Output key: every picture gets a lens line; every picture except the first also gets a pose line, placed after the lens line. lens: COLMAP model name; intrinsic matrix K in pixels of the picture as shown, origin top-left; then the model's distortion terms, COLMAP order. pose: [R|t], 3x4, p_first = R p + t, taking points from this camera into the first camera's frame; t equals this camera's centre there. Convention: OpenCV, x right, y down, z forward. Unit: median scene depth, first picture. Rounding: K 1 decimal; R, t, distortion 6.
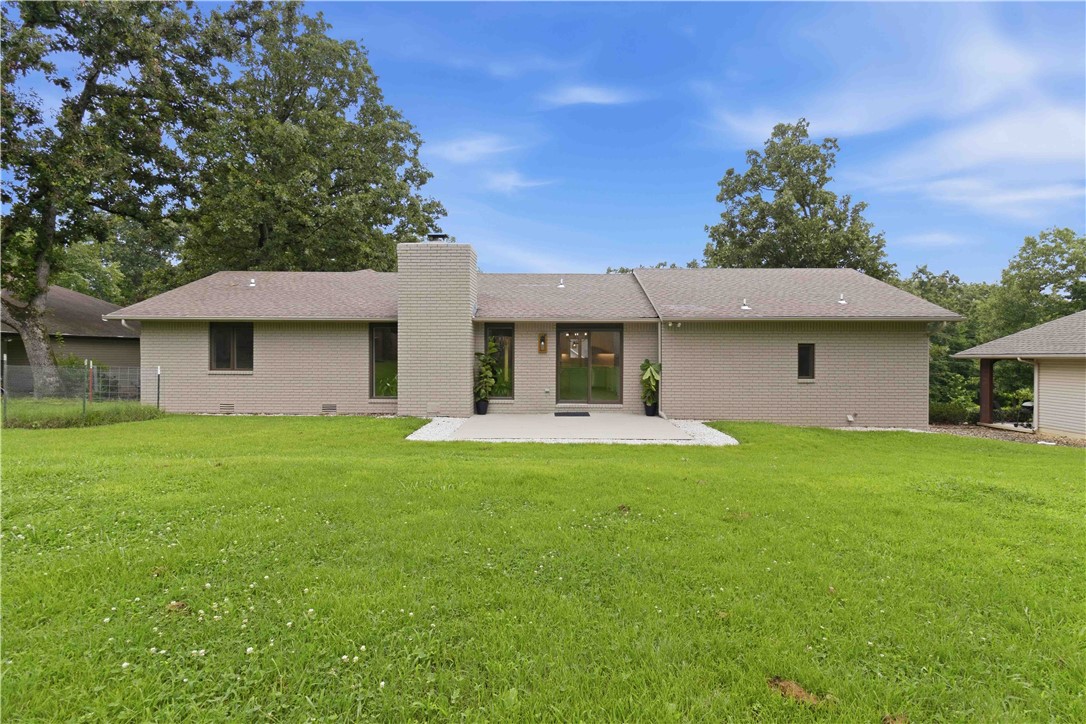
lens RADIAL K [[540.8, 0, 543.0], [0, 540.8, 362.0], [0, 0, 1]] dist [0.000887, -0.000001]
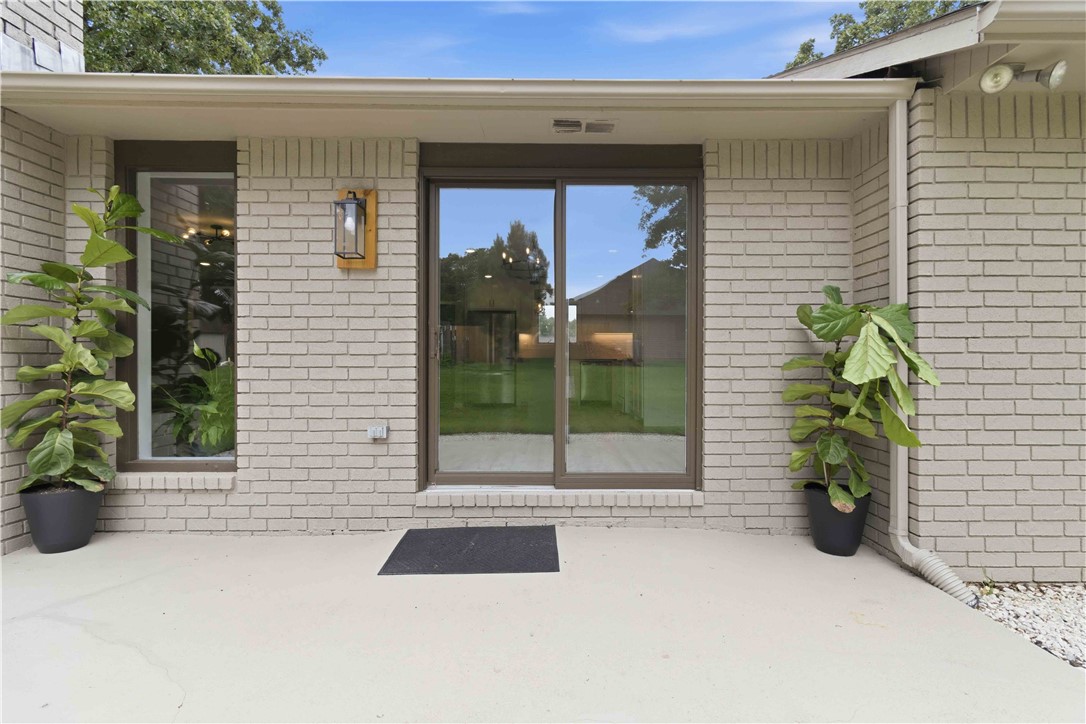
lens RADIAL K [[540.8, 0, 543.0], [0, 540.8, 362.0], [0, 0, 1]] dist [0.000887, -0.000001]
pose [[0.999963, -0.003933, 0.007597, 0.078665], [0.004039, 0.999895, -0.013922, 0.026502], [-0.007541, 0.013952, 0.999874, 0.781814]]
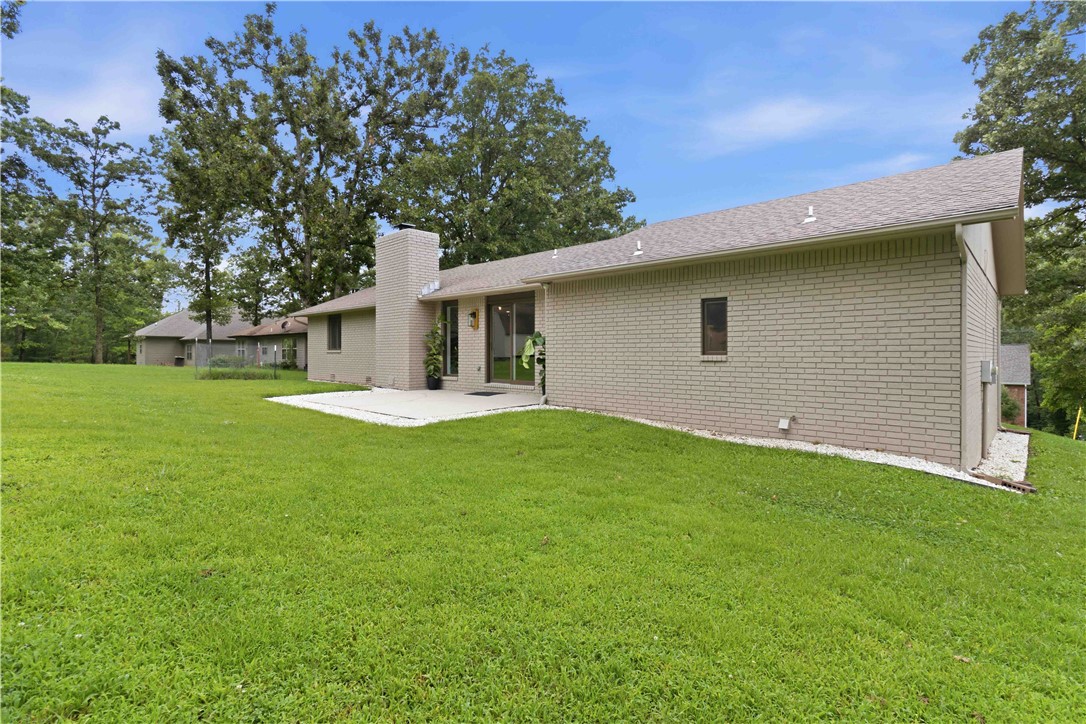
lens RADIAL K [[524.8, 0, 540.6], [0, 524.8, 342.3], [0, 0, 1]] dist [0.001001, 0.000125]
pose [[0.721254, -0.016939, -0.692463, 0.734446], [-0.007698, 0.999443, -0.032466, 0.037122], [0.692627, 0.028746, 0.720722, 0.416725]]
